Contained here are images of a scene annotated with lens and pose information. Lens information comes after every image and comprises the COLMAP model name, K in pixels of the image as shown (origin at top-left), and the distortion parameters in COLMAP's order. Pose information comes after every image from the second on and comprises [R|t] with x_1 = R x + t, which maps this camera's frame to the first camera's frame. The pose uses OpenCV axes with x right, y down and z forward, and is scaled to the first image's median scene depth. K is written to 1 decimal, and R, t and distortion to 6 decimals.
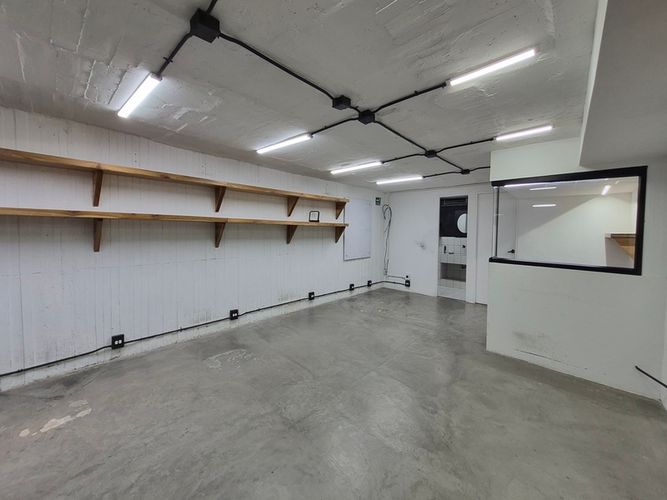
lens RADIAL K [[263.0, 0, 332.0], [0, 263.0, 243.3], [0, 0, 1]] dist [-0.000604, 0.000003]
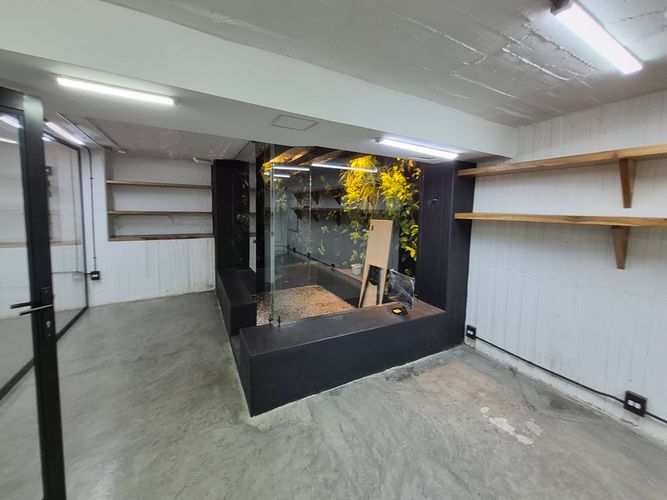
lens RADIAL K [[263.8, 0, 331.0], [0, 263.8, 231.6], [0, 0, 1]] dist [0.000149, -0.000241]
pose [[-0.333366, 0.057294, -0.941055, 0.060080], [-0.073826, 0.993501, 0.086640, -0.061452], [0.939903, 0.098357, -0.326969, 0.371002]]
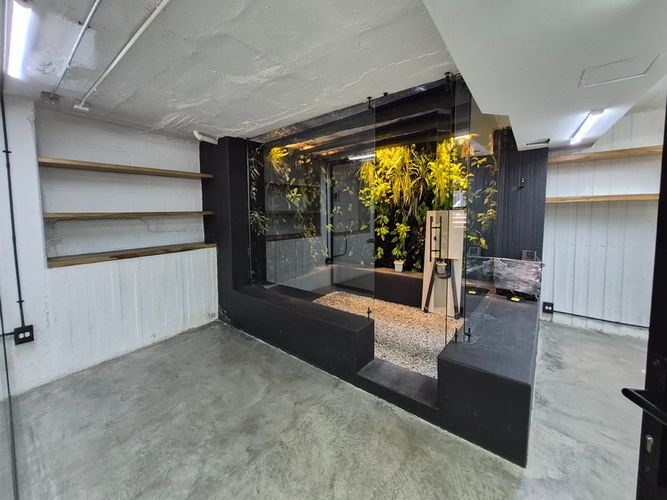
lens RADIAL K [[263.6, 0, 331.0], [0, 263.6, 236.4], [0, 0, 1]] dist [0.000815, -0.000330]
pose [[0.070034, 0.076604, -0.994599, -0.032916], [-0.032520, 0.996692, 0.074475, 0.013285], [0.997014, 0.027129, 0.072293, -0.347118]]
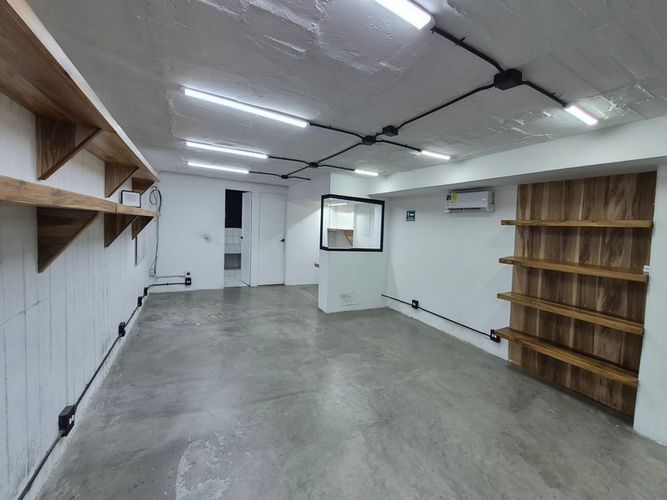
lens RADIAL K [[263.7, 0, 329.2], [0, 263.7, 236.0], [0, 0, 1]] dist [0.000316, -0.000049]
pose [[0.330862, -0.032184, 0.943130, -0.728250], [-0.002641, 0.999383, 0.035030, -0.058323], [-0.943676, -0.014081, 0.330572, 0.521247]]
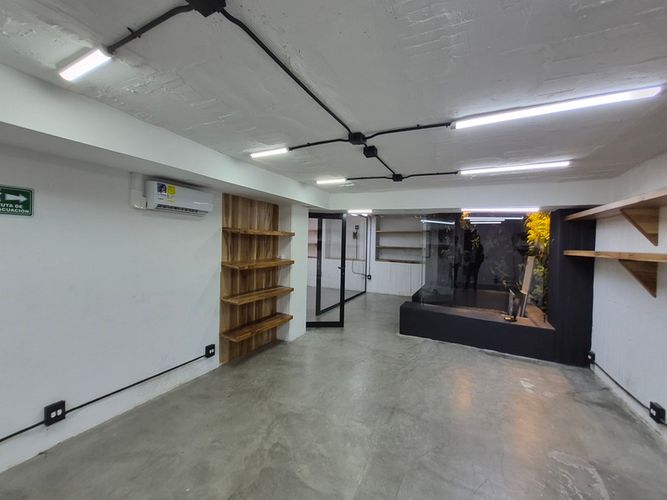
lens RADIAL K [[263.6, 0, 331.0], [0, 263.6, 236.4], [0, 0, 1]] dist [0.000815, -0.000330]
pose [[-0.963052, -0.052981, -0.264051, 0.321729], [-0.062054, 0.997731, 0.026131, -0.101706], [0.262067, 0.041551, -0.964155, 1.279583]]
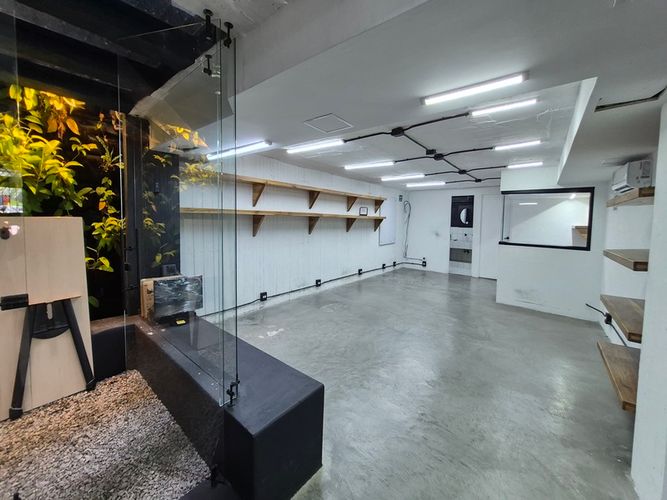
lens RADIAL K [[263.6, 0, 331.0], [0, 263.6, 236.4], [0, 0, 1]] dist [0.000815, -0.000330]
pose [[0.998283, 0.001983, 0.058546, -0.448360], [-0.002828, 0.999893, 0.014347, 0.006251], [-0.058512, -0.014488, 0.998182, -0.451411]]
